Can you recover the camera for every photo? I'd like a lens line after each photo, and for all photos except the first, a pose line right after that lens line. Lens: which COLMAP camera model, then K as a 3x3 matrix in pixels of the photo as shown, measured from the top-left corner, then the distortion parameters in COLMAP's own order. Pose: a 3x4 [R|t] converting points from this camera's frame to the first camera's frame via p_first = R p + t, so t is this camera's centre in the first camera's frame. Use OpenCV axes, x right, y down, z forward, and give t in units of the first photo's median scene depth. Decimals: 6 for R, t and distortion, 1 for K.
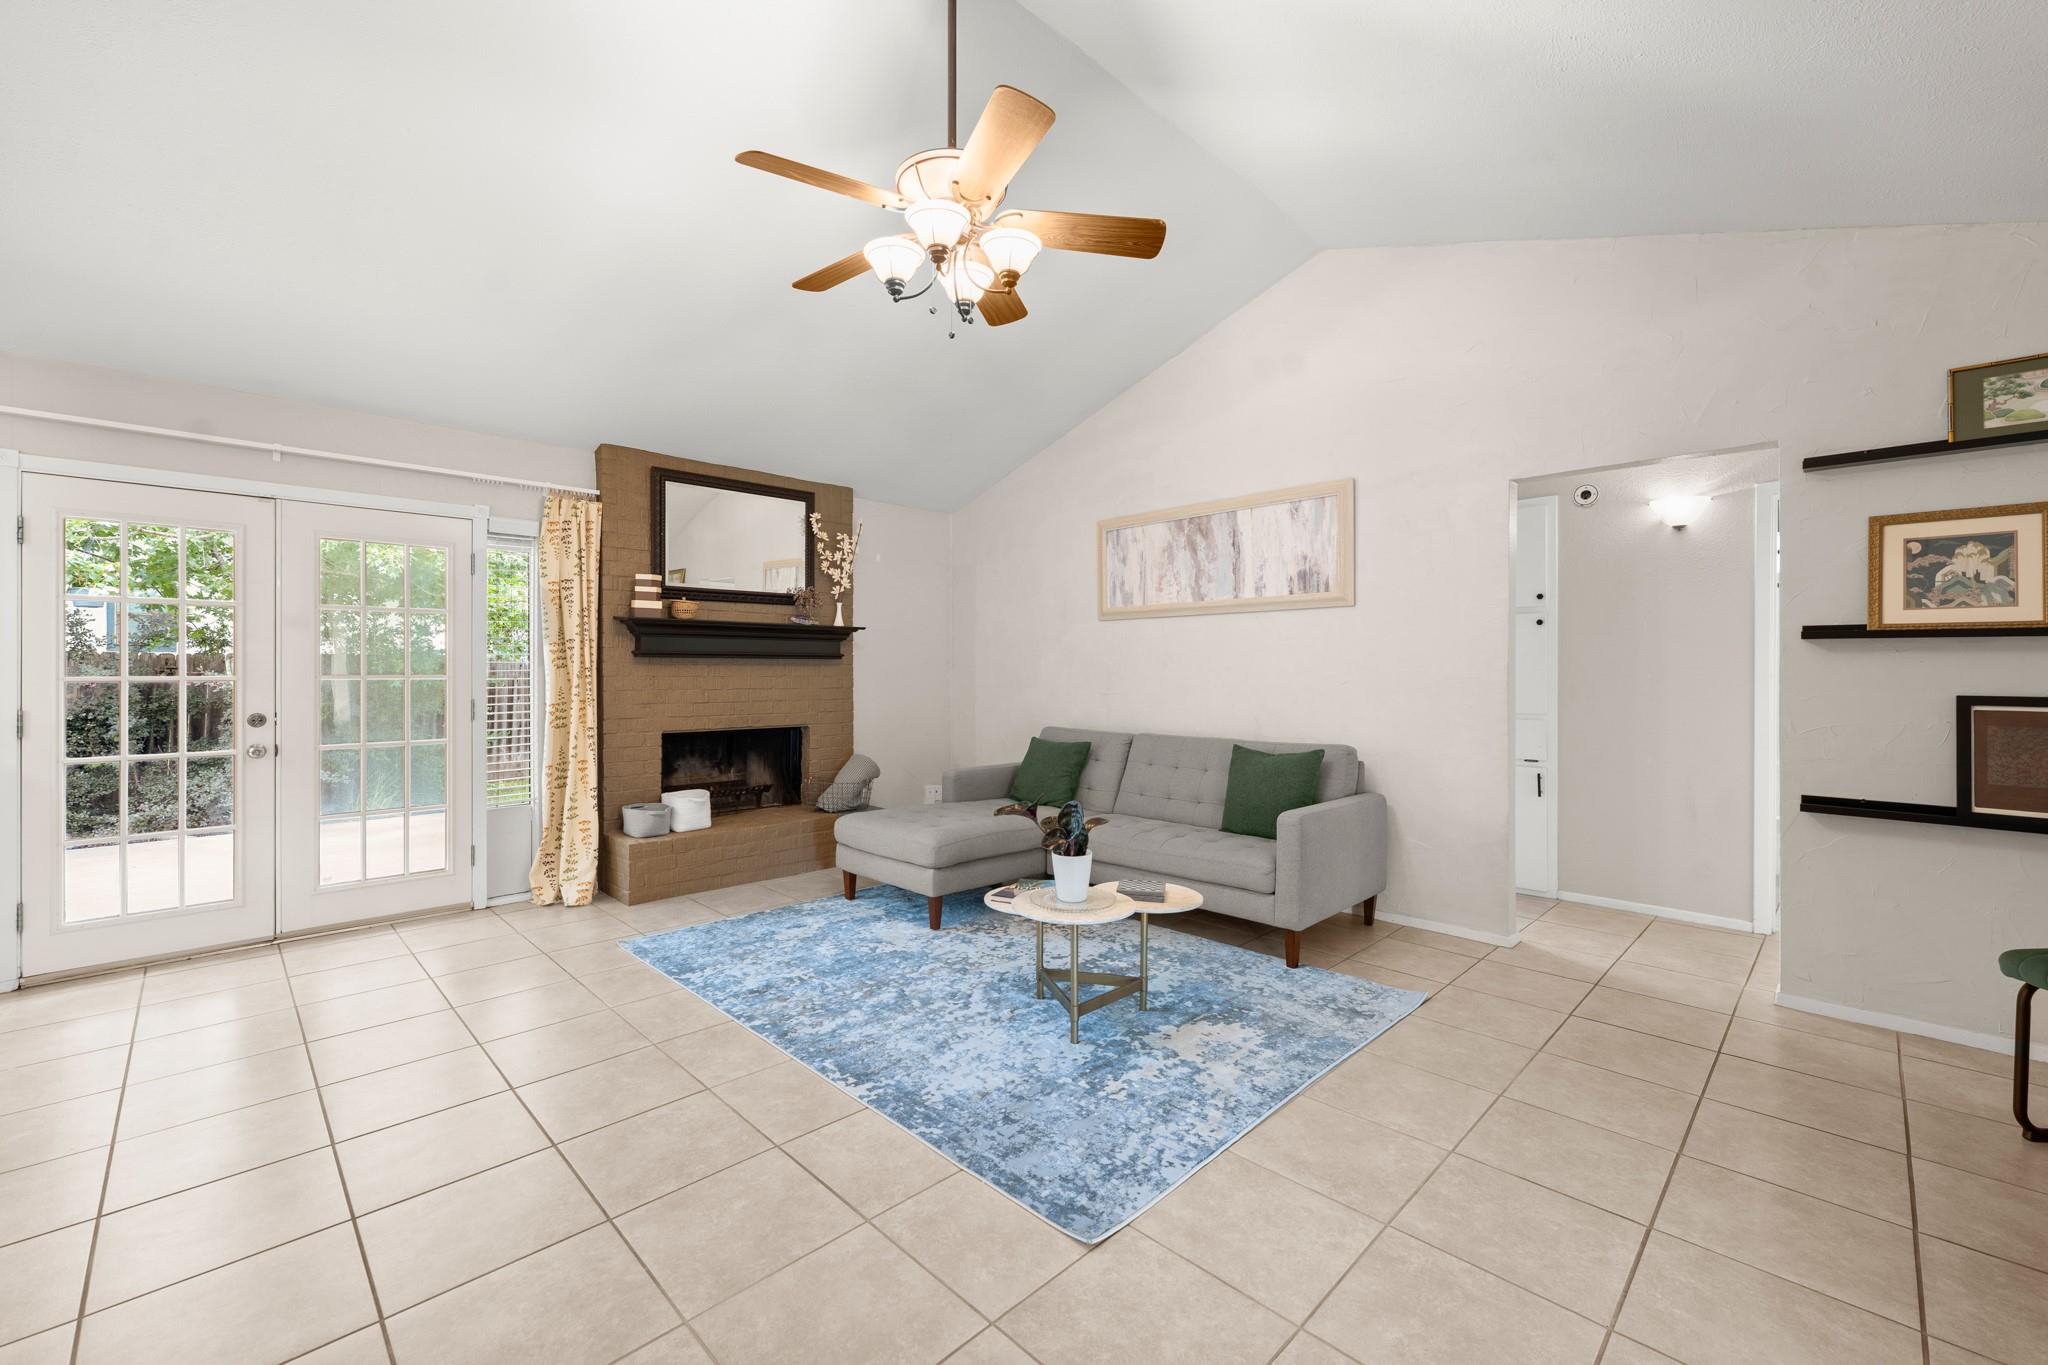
lens RADIAL K [[827.8, 0, 1021.9], [0, 827.8, 676.0], [0, 0, 1]] dist [0.002383, -0.000066]
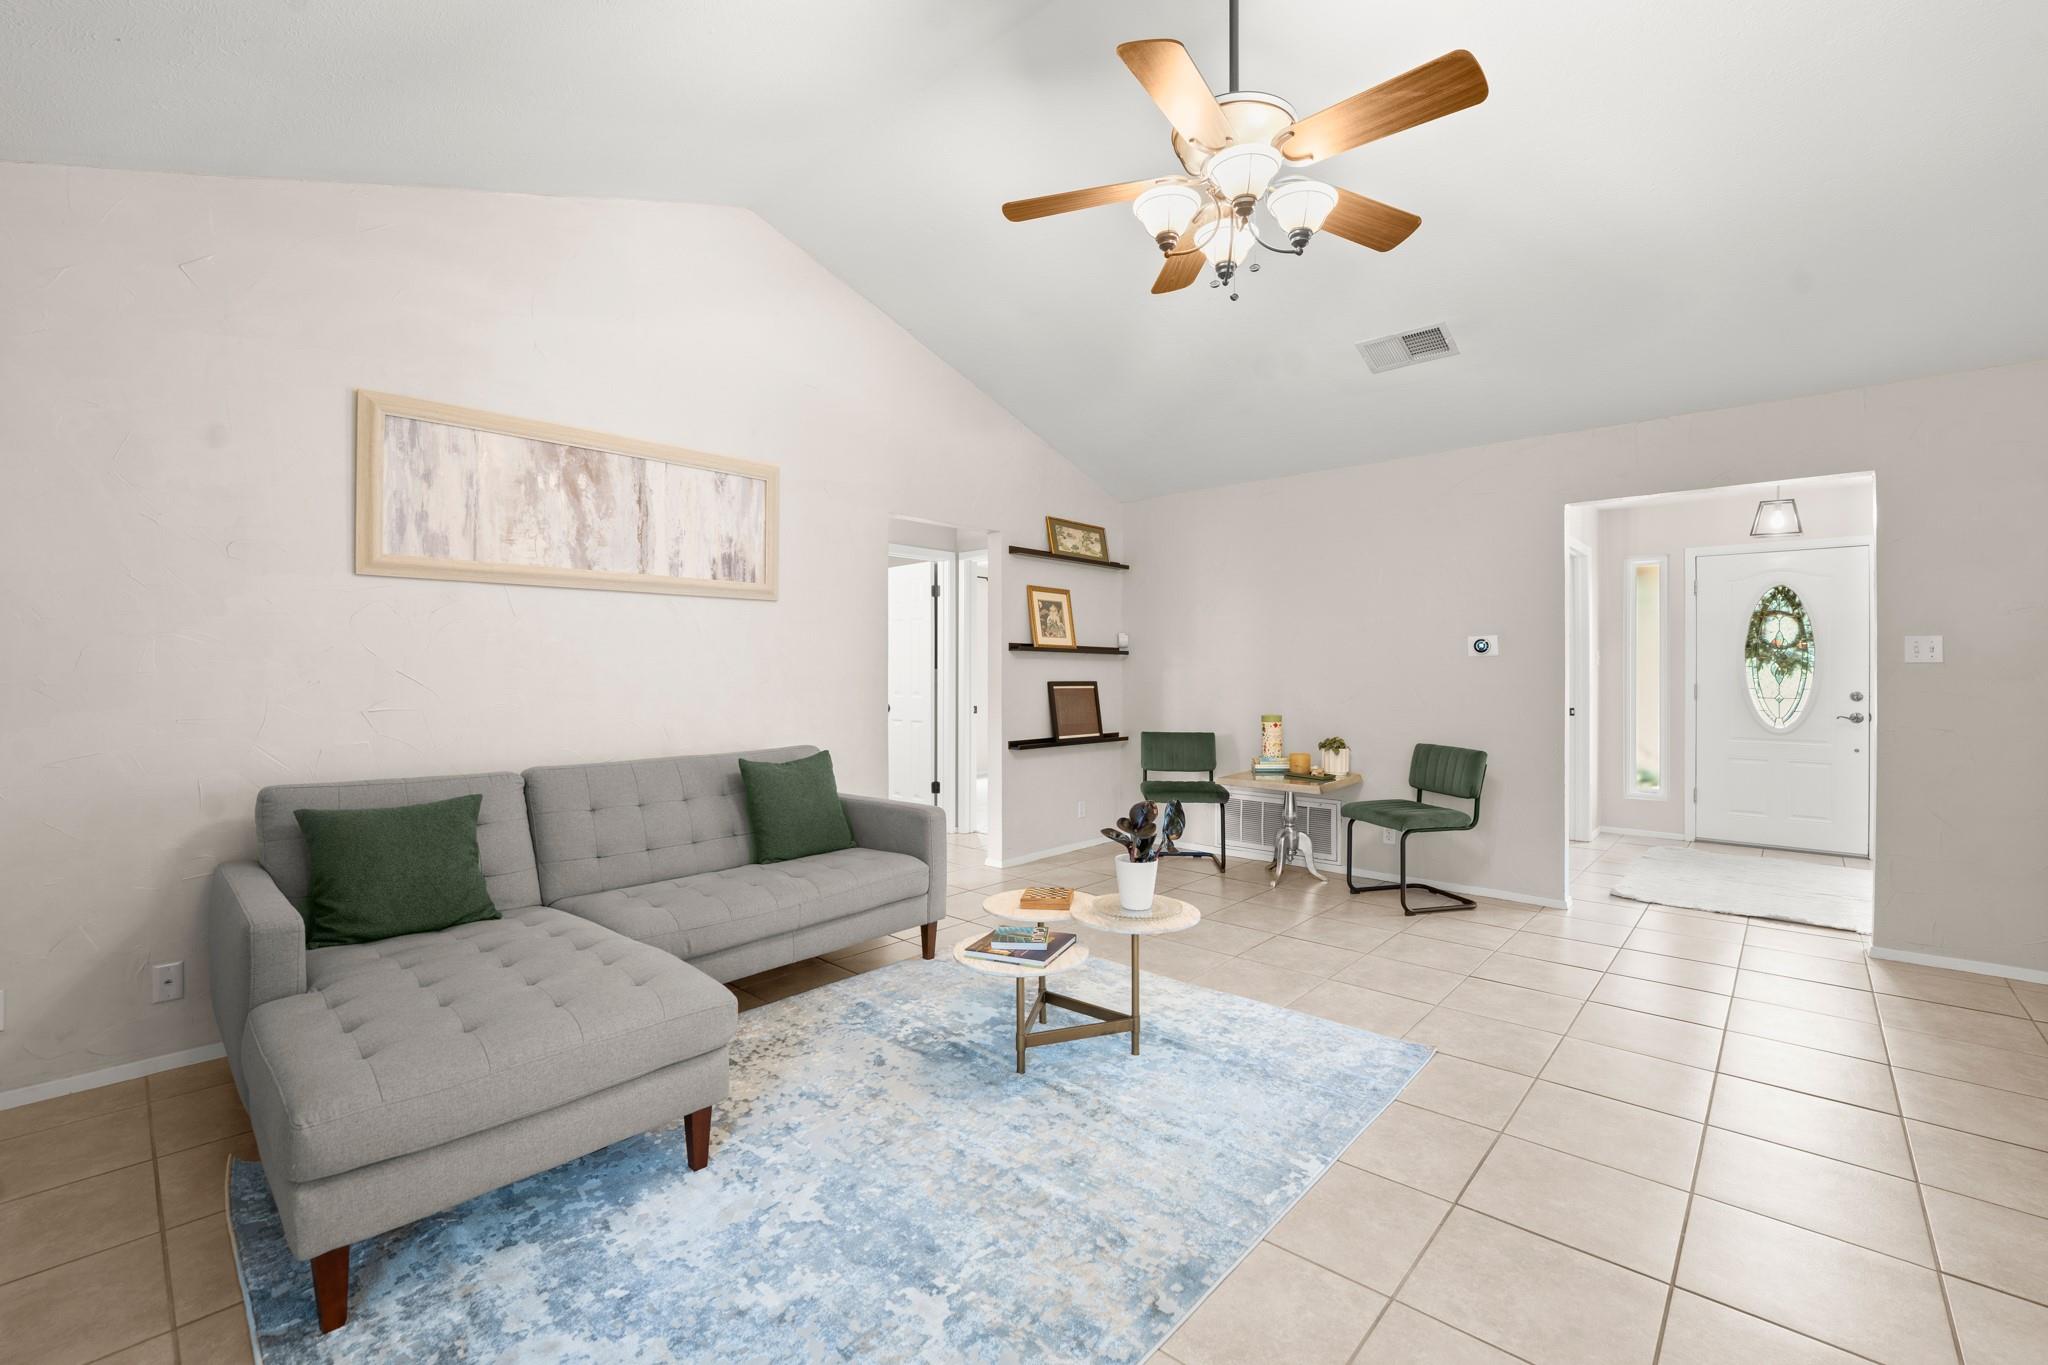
lens RADIAL K [[858.8, 0, 1020.4], [0, 858.8, 666.5], [0, 0, 1]] dist [-0.020776, -0.000057]
pose [[-0.045581, 0.003211, 0.998955, -0.574664], [0.006639, 0.999974, -0.002911, -0.004077], [-0.998939, 0.006499, -0.045601, 0.730340]]
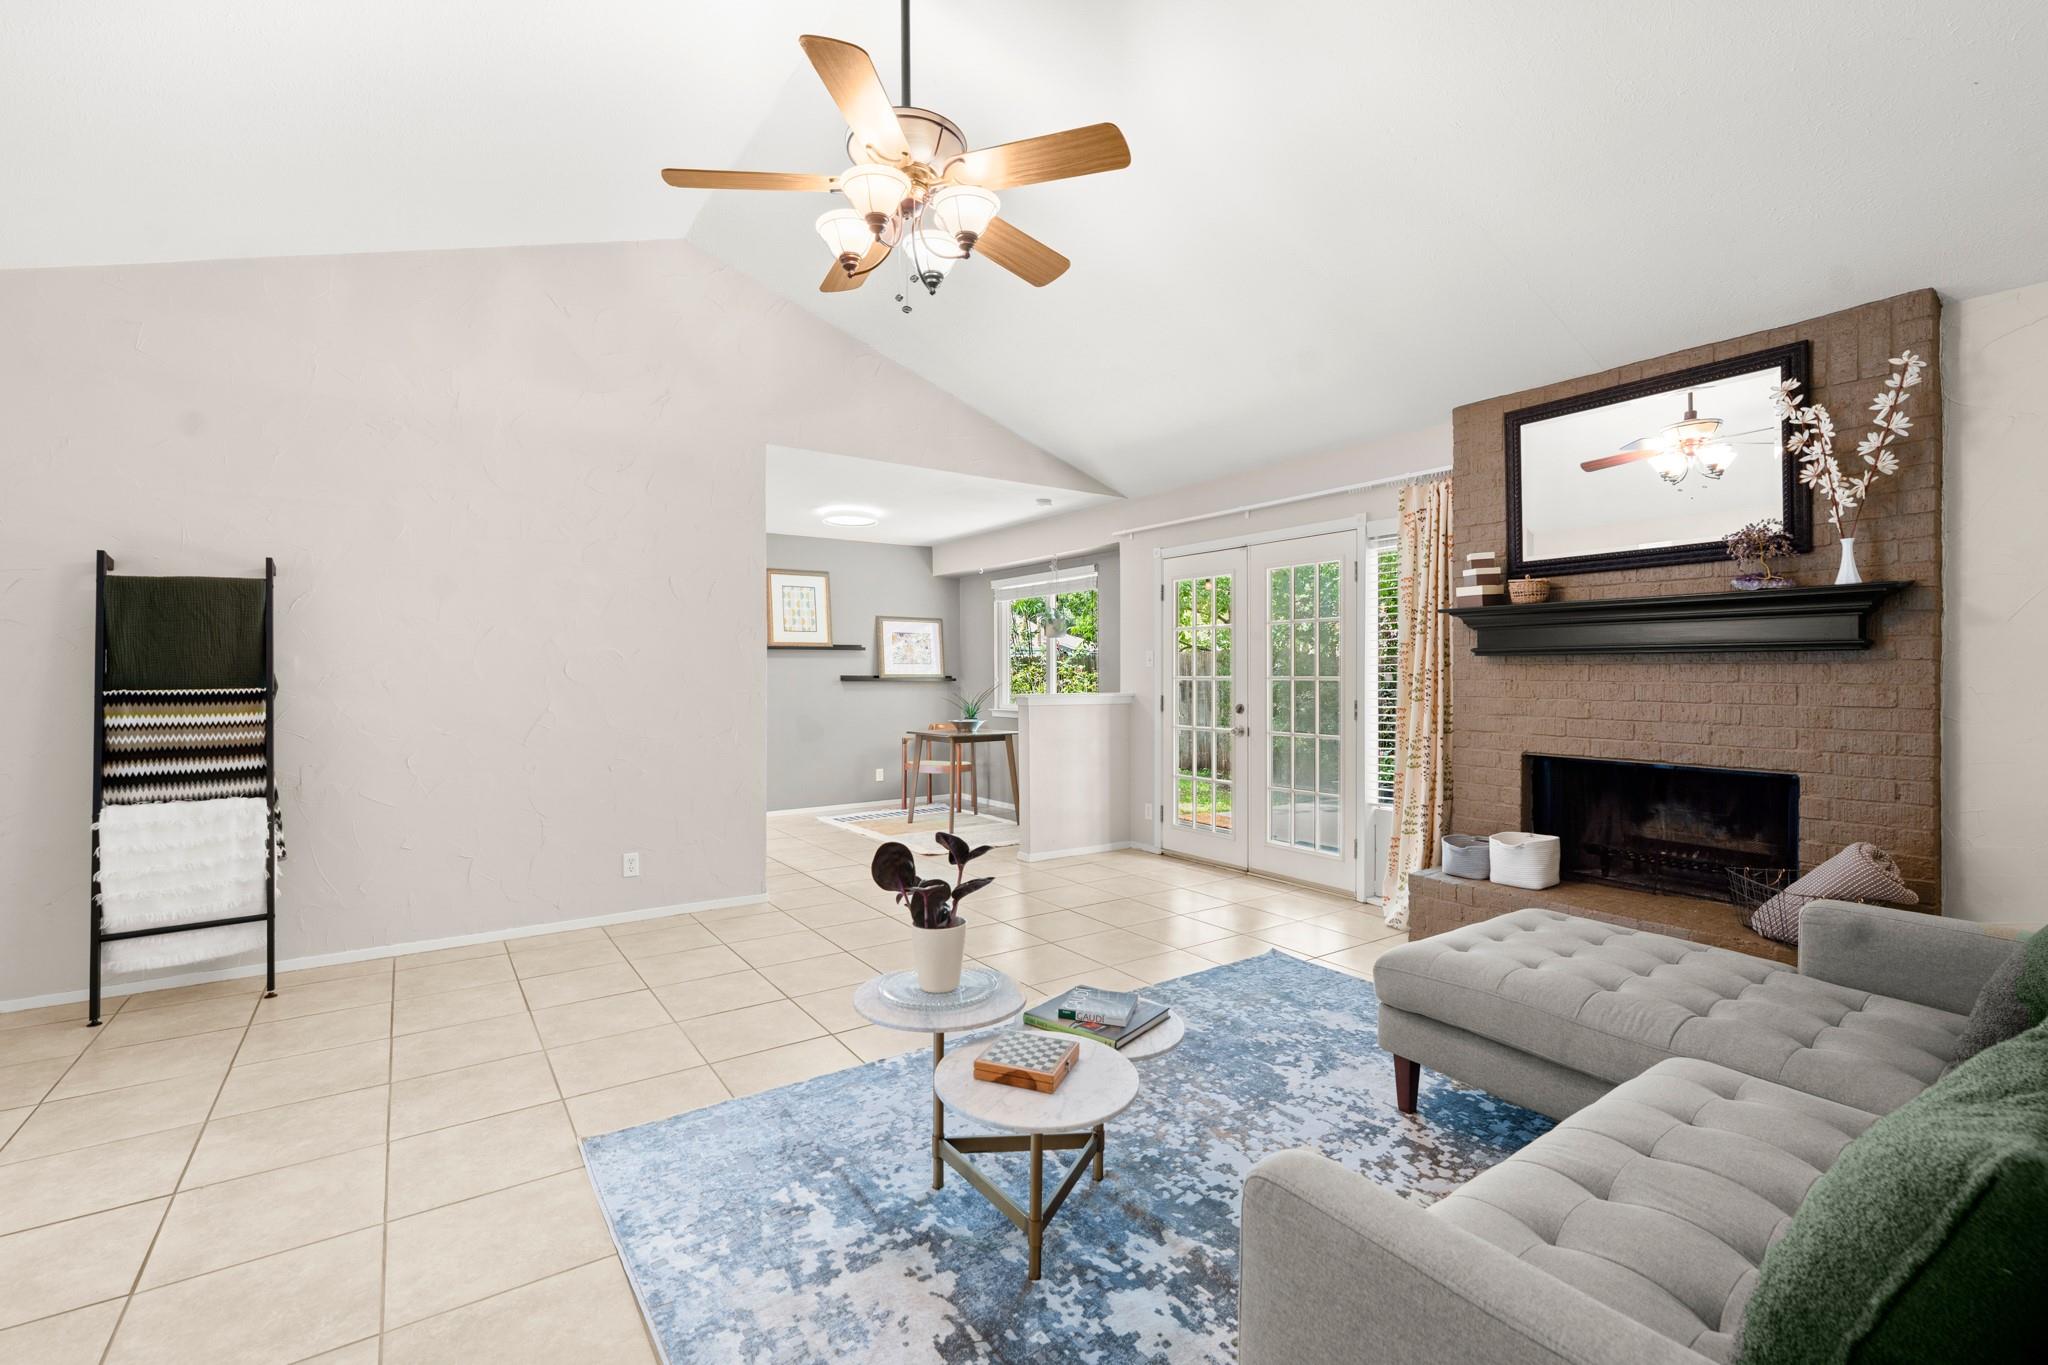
lens RADIAL K [[897.9, 0, 1024.0], [0, 897.9, 682.5], [0, 0, 1]] dist [-0.000885, -0.000285]
pose [[-0.176336, 0.009196, -0.984287, 0.506051], [-0.007858, 0.999911, 0.010749, -0.003126], [0.984299, 0.009630, -0.176248, 0.749041]]
